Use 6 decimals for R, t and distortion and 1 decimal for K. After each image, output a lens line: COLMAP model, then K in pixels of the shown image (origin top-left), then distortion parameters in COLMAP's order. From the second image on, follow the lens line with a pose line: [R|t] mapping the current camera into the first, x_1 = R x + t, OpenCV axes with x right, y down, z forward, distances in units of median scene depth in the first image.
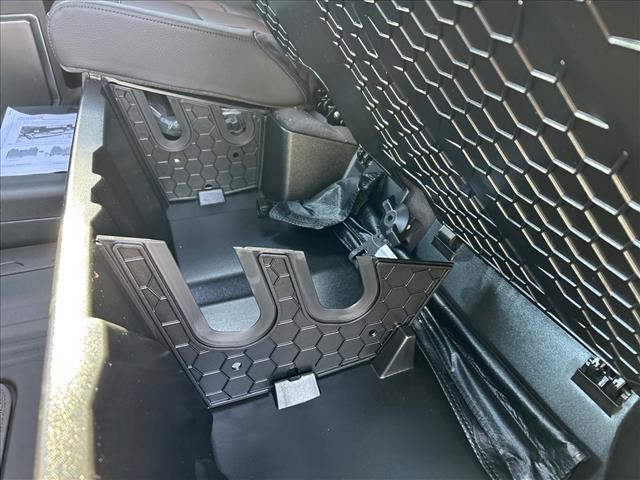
lens RADIAL K [[473.7, 0, 320.0], [0, 473.7, 240.0], [0, 0, 1]] dist [0.065667, -0.077394]
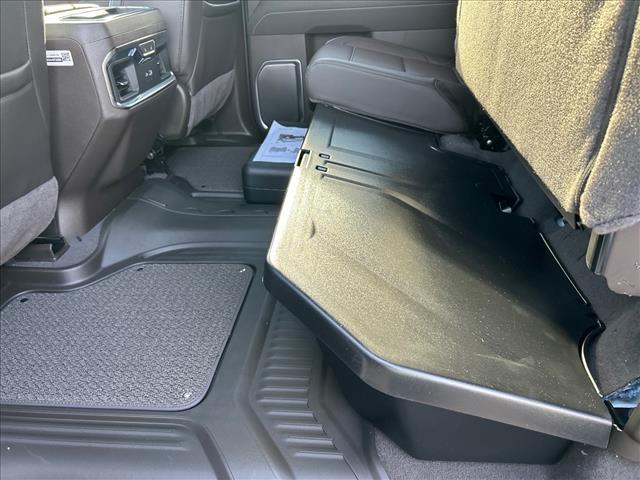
lens RADIAL K [[473.7, 0, 320.0], [0, 473.7, 240.0], [0, 0, 1]] dist [0.065667, -0.077394]
pose [[0.902320, 0.168503, -0.396768, 0.182111], [-0.187818, 0.982153, -0.010021, 0.100725], [0.387999, 0.083562, 0.917864, -0.364785]]
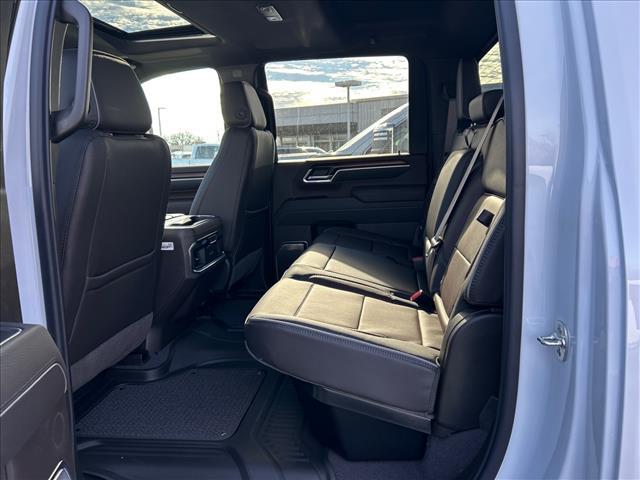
lens RADIAL K [[473.7, 0, 320.0], [0, 473.7, 240.0], [0, 0, 1]] dist [0.065667, -0.077394]
pose [[0.882599, 0.027262, -0.469336, 0.626729], [-0.204882, 0.920833, -0.331799, 0.294969], [0.423134, 0.389004, 0.818311, -0.978395]]
